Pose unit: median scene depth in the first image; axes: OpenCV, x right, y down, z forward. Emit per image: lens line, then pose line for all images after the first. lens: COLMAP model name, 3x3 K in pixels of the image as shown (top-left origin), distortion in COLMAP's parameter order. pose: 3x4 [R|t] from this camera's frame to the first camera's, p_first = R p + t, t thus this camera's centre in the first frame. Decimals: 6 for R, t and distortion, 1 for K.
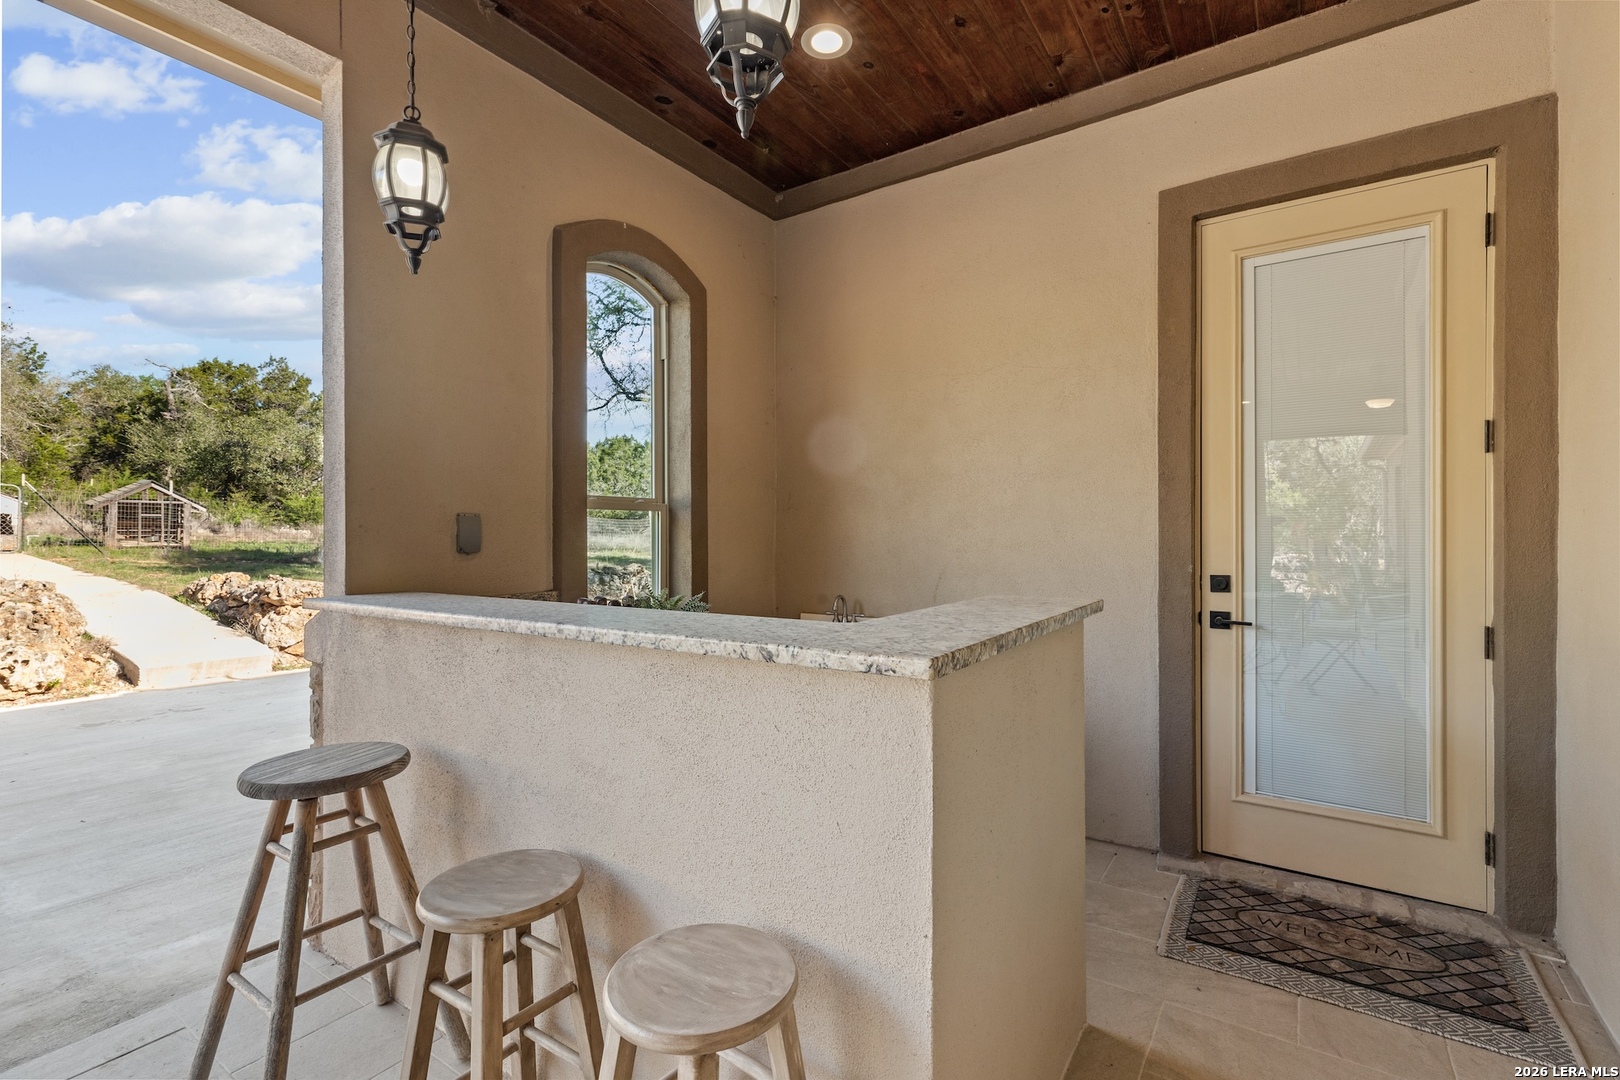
lens RADIAL K [[734.1, 0, 803.4], [0, 734.1, 536.7], [0, 0, 1]] dist [0.000458, 0.000213]
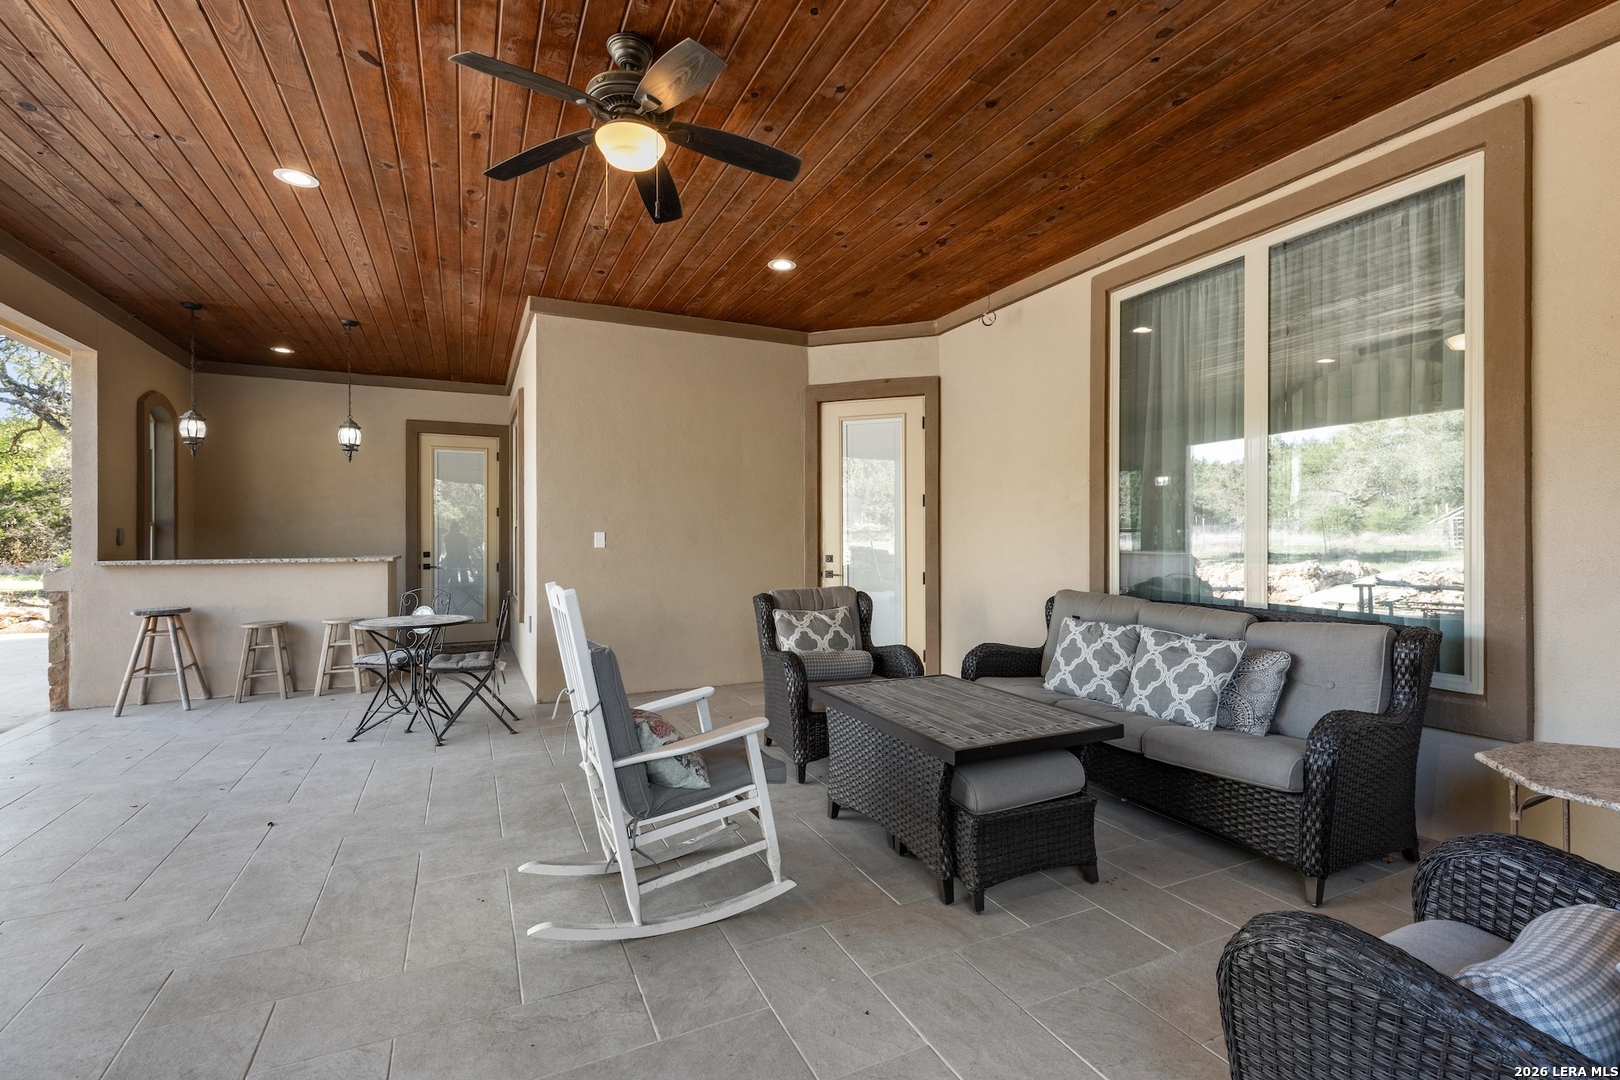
lens RADIAL K [[726.8, 0, 810.0], [0, 726.8, 540.0], [0, 0, 1]] dist [0.002212, 0.000749]
pose [[0.503264, 0.001320, 0.864131, -1.229894], [0.001363, 0.999996, -0.002322, 0.011984], [-0.864131, 0.002346, 0.503261, -1.880052]]
